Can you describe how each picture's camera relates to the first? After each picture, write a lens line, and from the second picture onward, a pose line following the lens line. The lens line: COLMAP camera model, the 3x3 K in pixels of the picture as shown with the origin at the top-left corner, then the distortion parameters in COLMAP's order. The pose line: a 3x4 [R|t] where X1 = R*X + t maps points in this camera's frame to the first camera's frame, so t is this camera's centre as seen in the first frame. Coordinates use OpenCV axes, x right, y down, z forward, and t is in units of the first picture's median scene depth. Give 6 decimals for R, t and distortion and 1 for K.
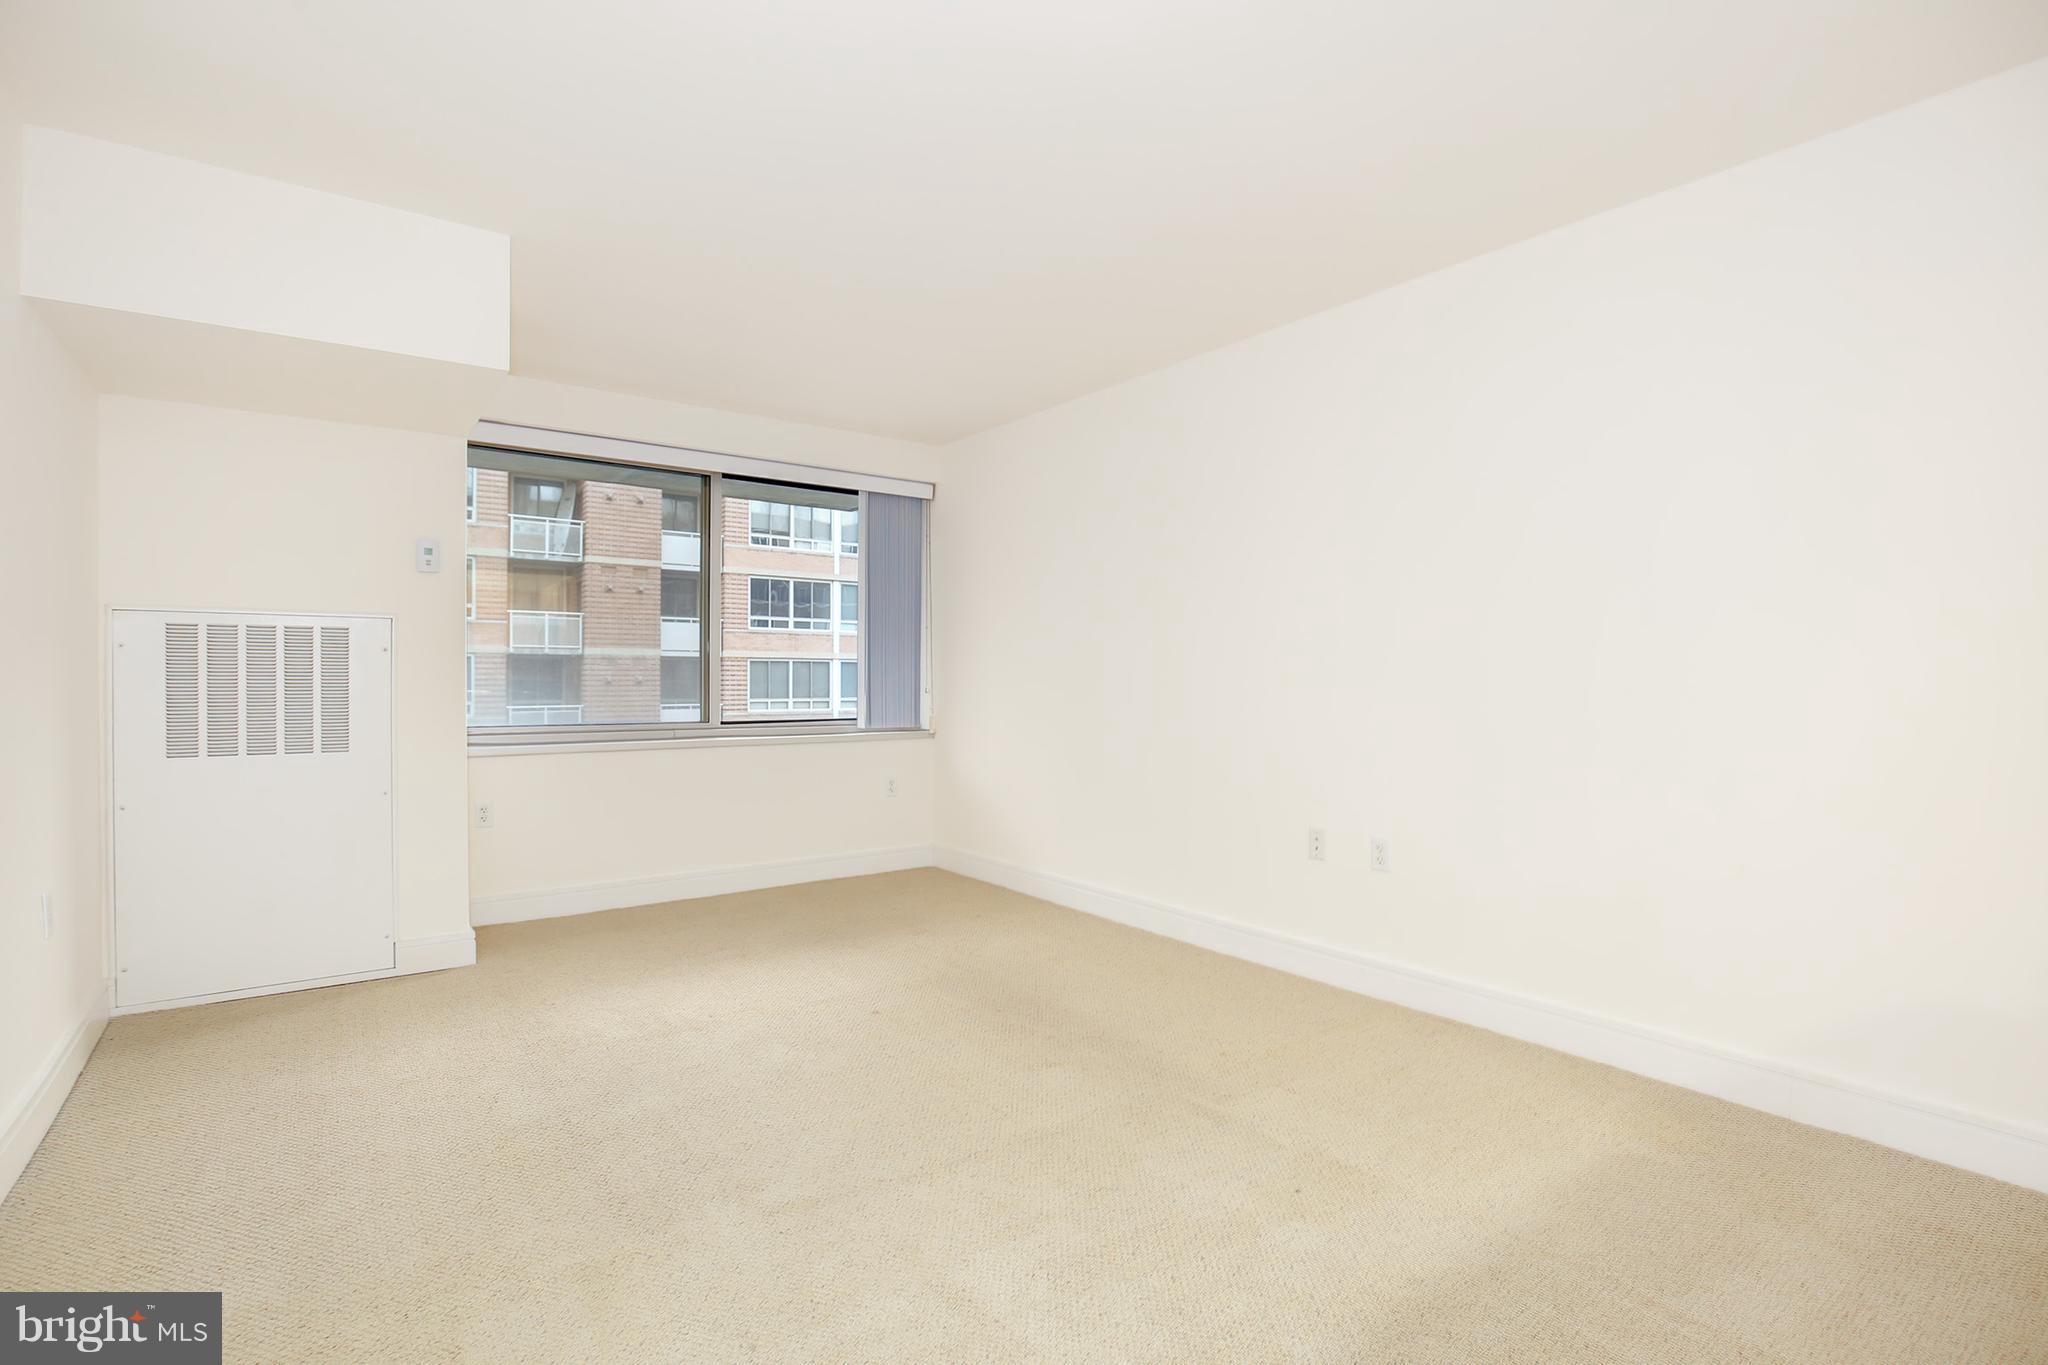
lens RADIAL K [[954.7, 0, 1010.3], [0, 954.7, 693.8], [0, 0, 1]] dist [-0.027706, 0.005012]
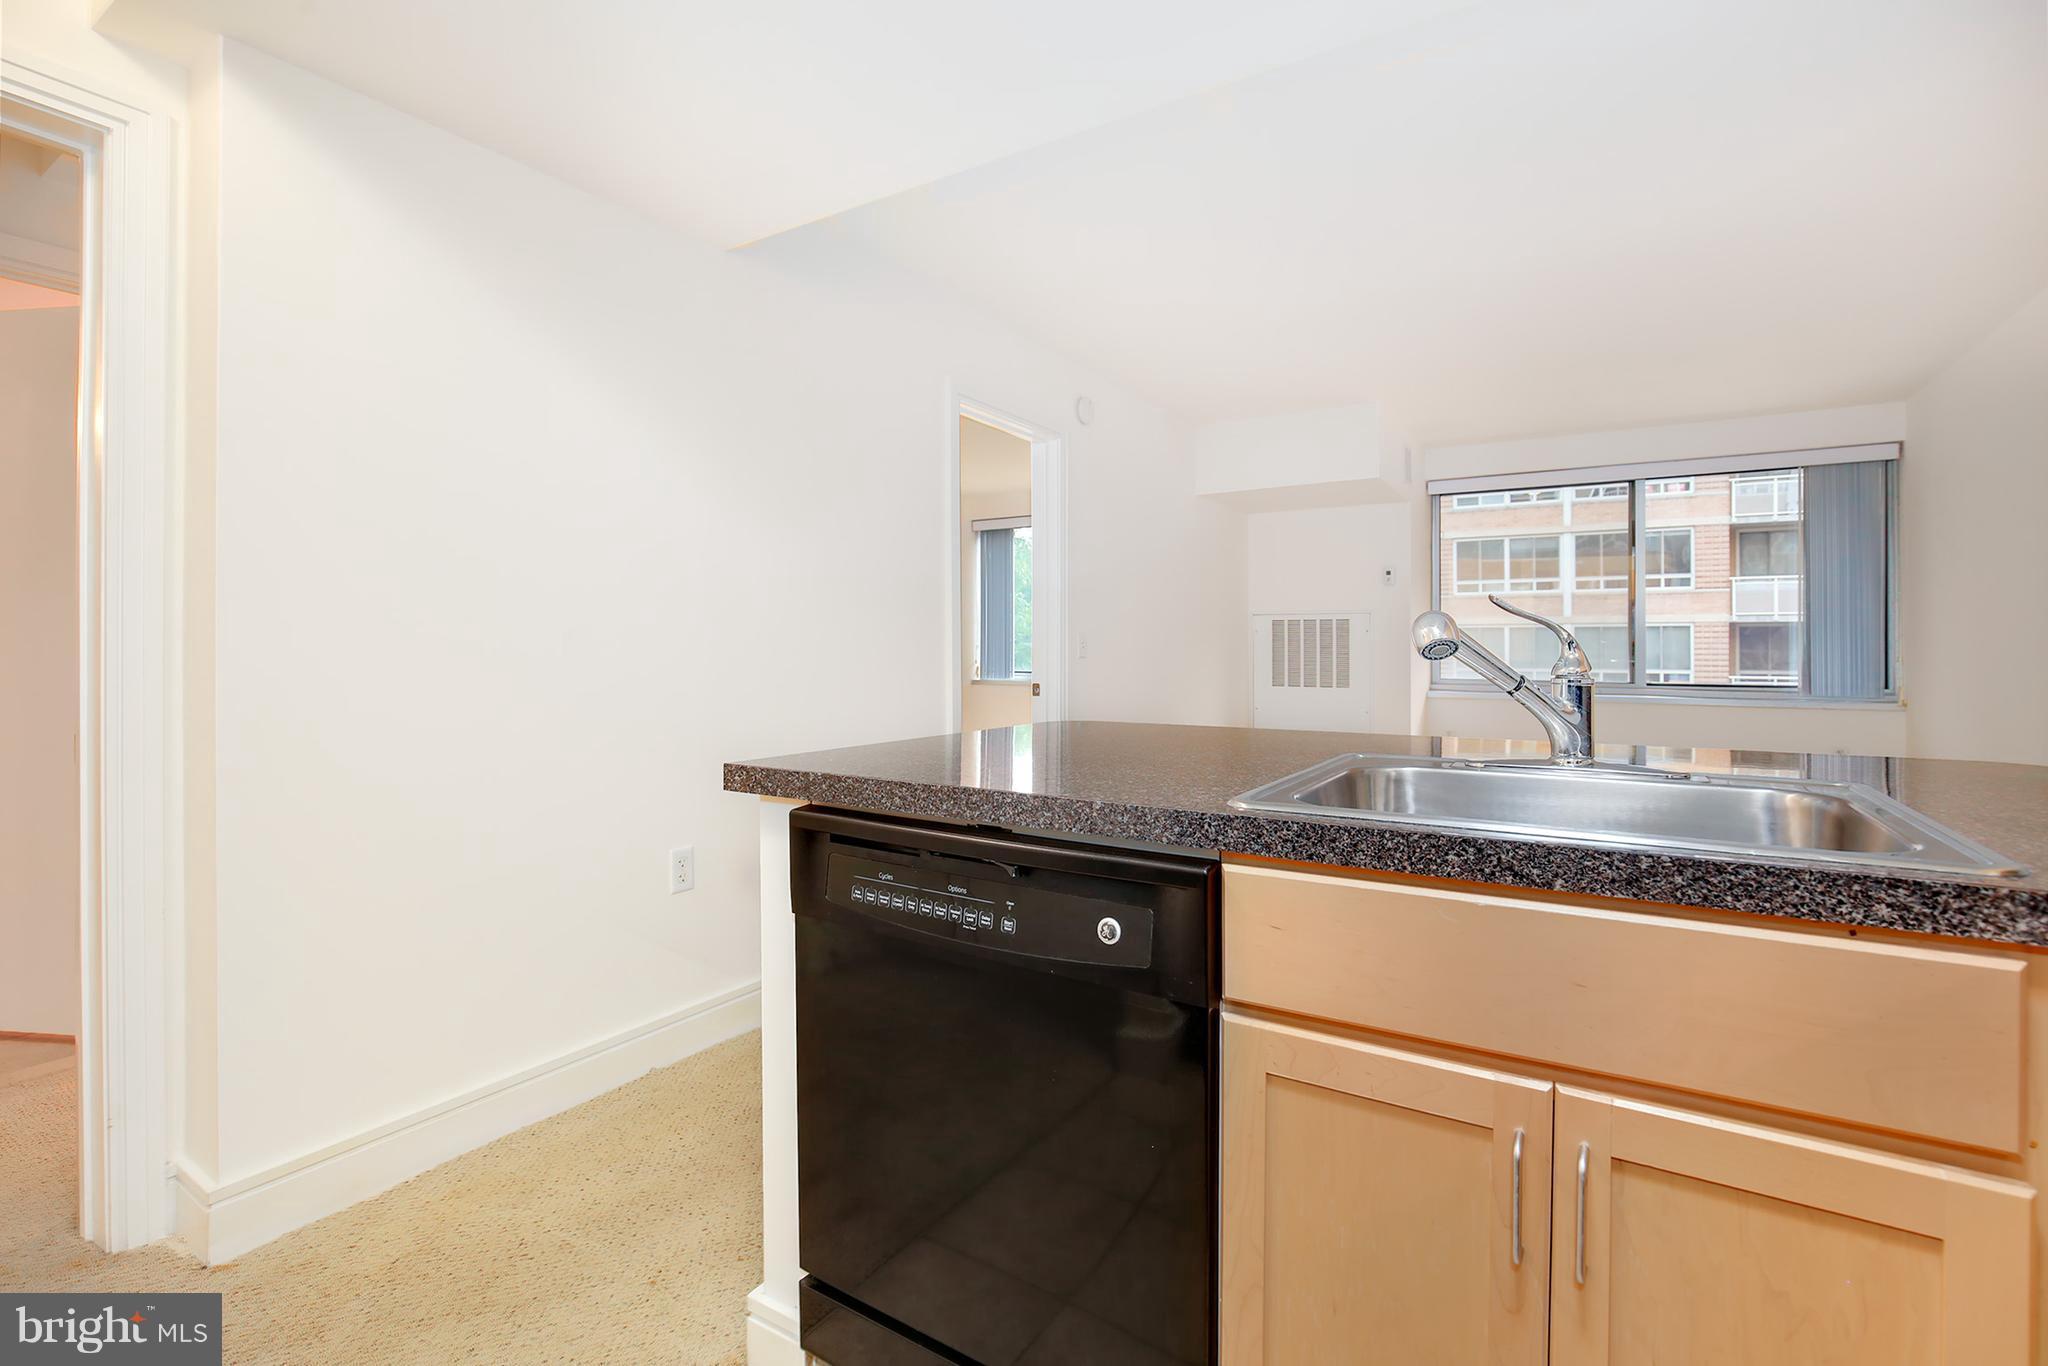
lens RADIAL K [[954.7, 0, 1020.4], [0, 954.7, 637.9], [0, 0, 1]] dist [-0.027706, 0.005012]
pose [[0.366484, -0.009851, -0.930372, 0.489554], [-0.014750, 0.999757, -0.016396, 0.002597], [0.930307, 0.019732, 0.366250, -0.160051]]
